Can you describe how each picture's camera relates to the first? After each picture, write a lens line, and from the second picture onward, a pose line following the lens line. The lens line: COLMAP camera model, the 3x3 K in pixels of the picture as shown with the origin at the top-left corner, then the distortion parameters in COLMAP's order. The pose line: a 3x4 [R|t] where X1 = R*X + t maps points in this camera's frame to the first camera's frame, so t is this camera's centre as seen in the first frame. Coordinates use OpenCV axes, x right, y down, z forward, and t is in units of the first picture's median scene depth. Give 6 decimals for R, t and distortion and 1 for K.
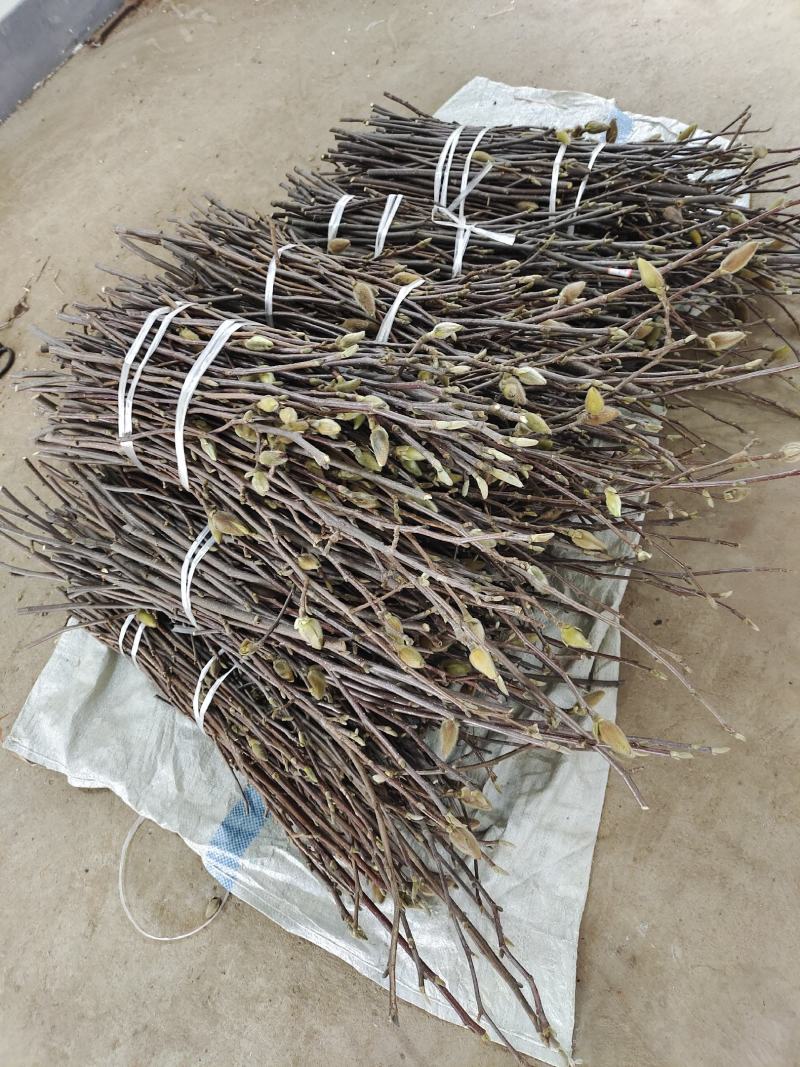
lens RADIAL K [[777.8, 0, 403.1], [0, 777.8, 527.8], [0, 0, 1]] dist [0.098238, -0.102028]
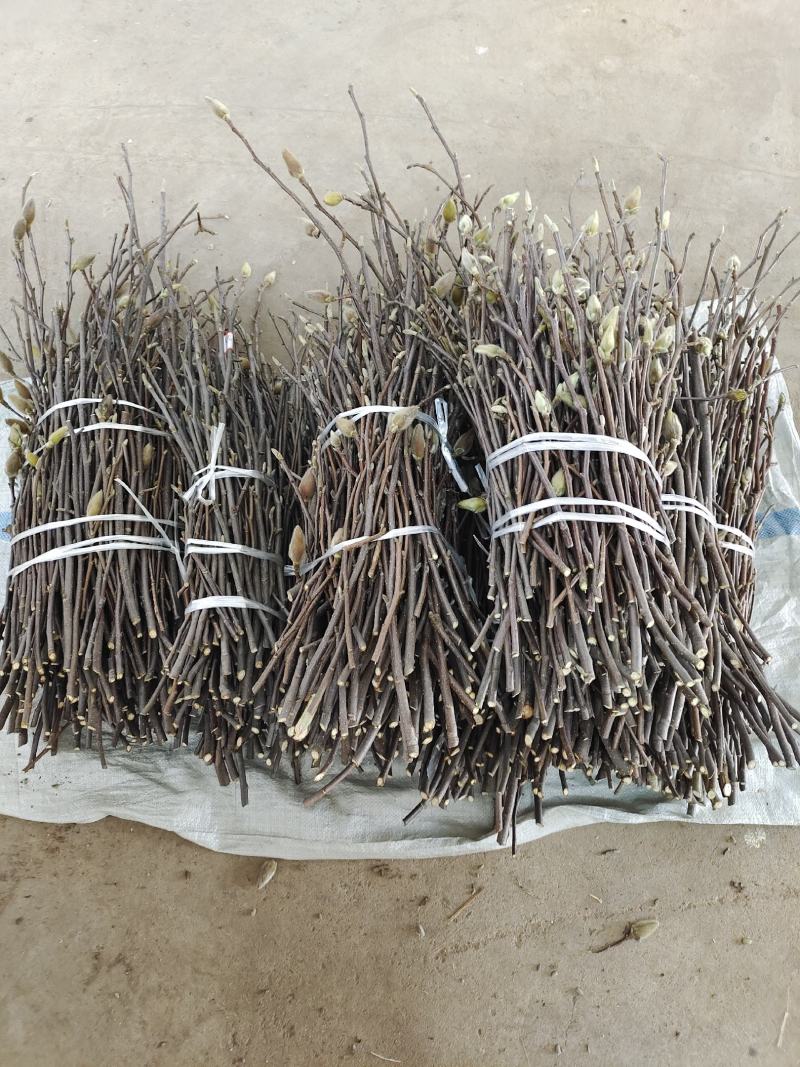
lens RADIAL K [[783.1, 0, 403.2], [0, 783.1, 527.9], [0, 0, 1]] dist [0.113721, -0.171997]
pose [[-0.437469, -0.721010, 0.537368, -0.639418], [0.839847, -0.114036, 0.530709, -0.785018], [-0.321367, 0.683476, 0.655426, 0.418832]]
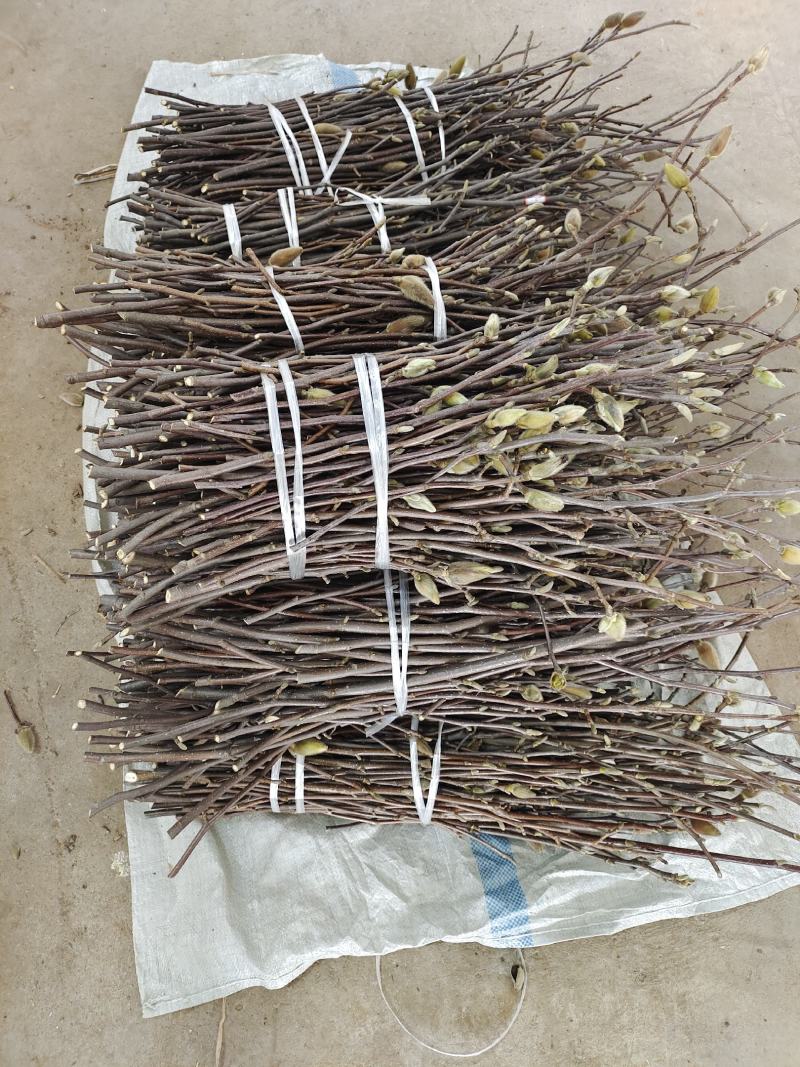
lens RADIAL K [[776.9, 0, 400.0], [0, 776.9, 533.5], [0, 0, 1]] dist [0.076278, -0.072065]
pose [[0.777241, -0.448182, 0.441621, -0.548176], [0.435796, 0.889719, 0.135948, -0.165119], [-0.453849, 0.086792, 0.886842, 0.224496]]
